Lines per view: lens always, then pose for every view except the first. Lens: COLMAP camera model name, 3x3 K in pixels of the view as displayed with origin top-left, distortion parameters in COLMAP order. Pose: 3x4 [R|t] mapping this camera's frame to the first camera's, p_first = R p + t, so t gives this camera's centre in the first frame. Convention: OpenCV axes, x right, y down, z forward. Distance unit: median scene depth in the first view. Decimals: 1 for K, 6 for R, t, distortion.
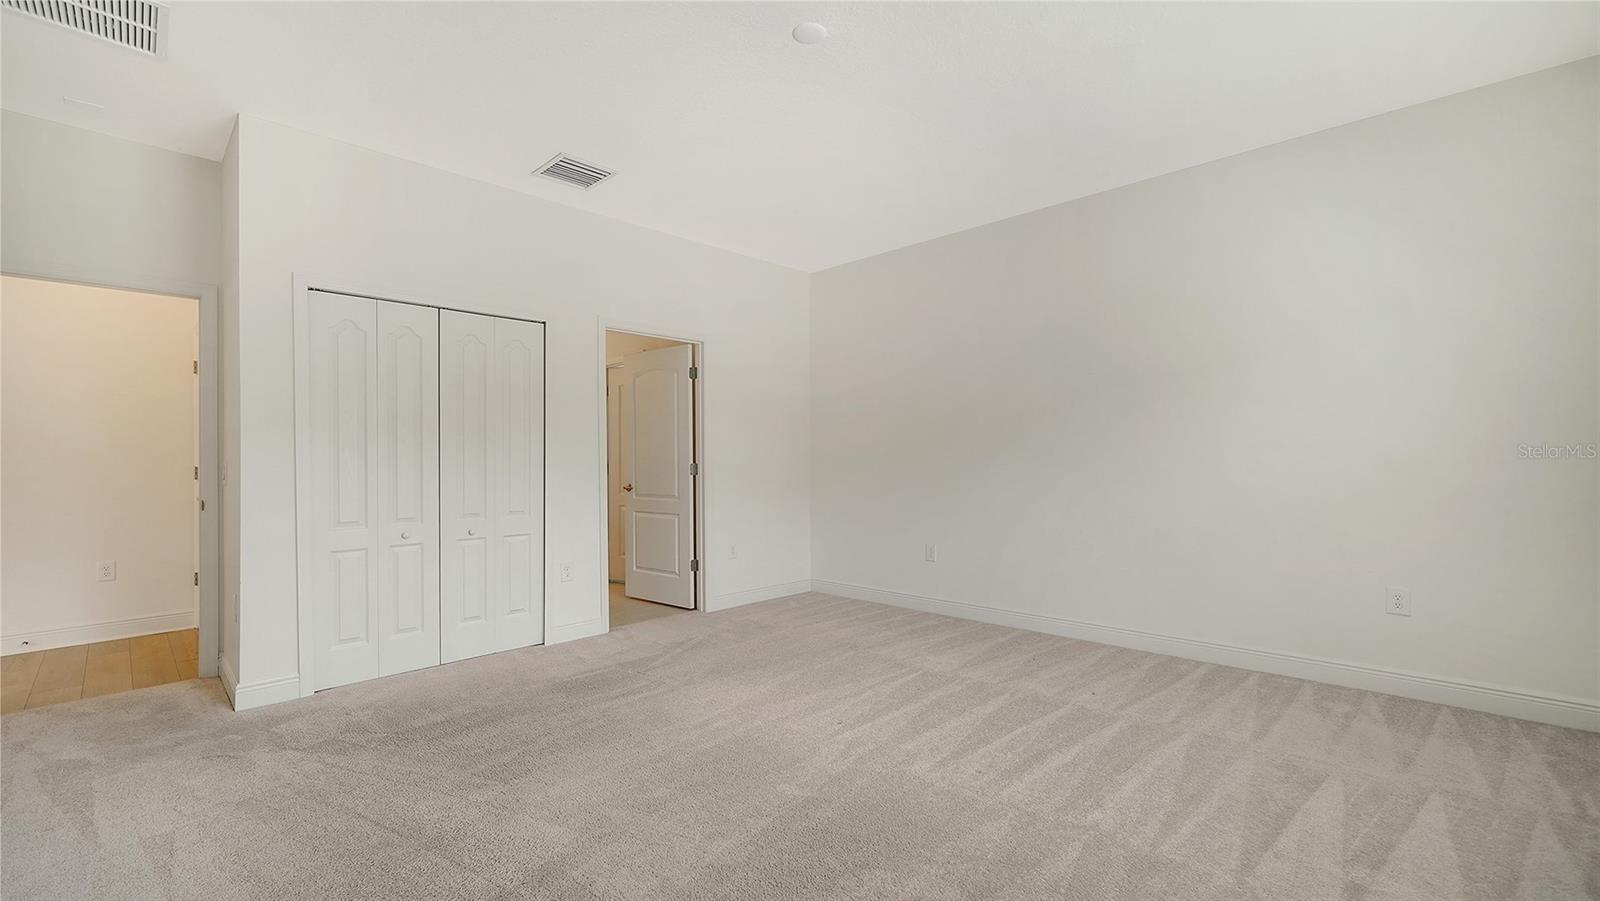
lens RADIAL K [[690.3, 0, 800.0], [0, 690.3, 450.5], [0, 0, 1]] dist [0.001708, 0.000154]
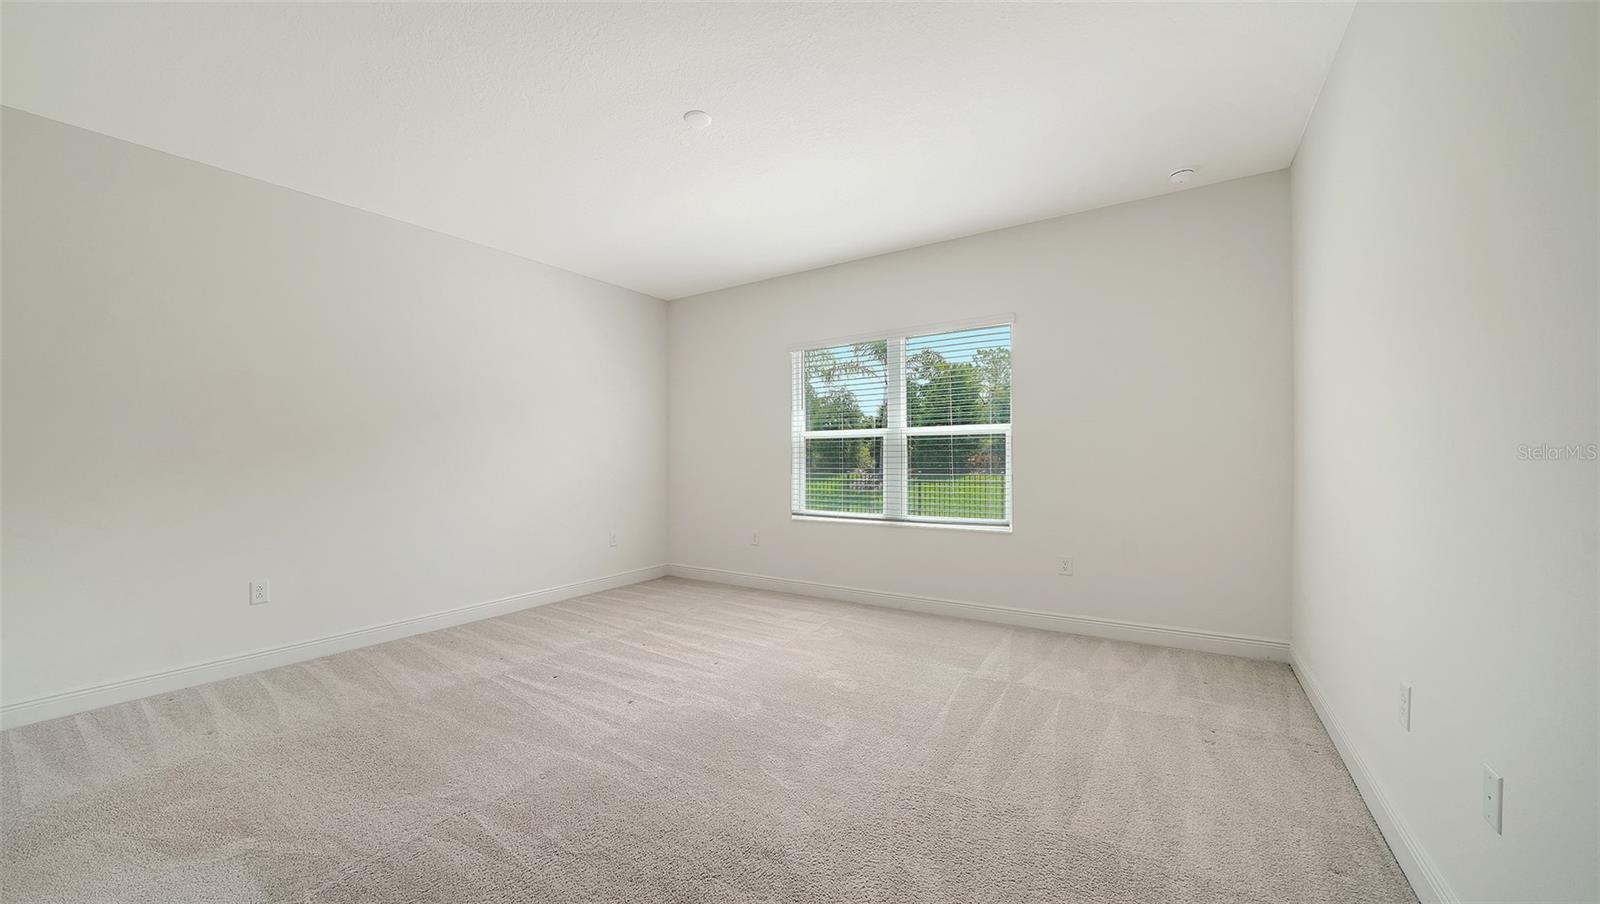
lens RADIAL K [[564.0, 0, 804.1], [0, 564.0, 449.9], [0, 0, 1]] dist [-0.011463, 0.000062]
pose [[-0.170985, 0.018798, 0.985094, -0.731964], [0.002748, 0.999823, -0.018602, 0.007687], [-0.985270, -0.000474, -0.171006, 0.730933]]
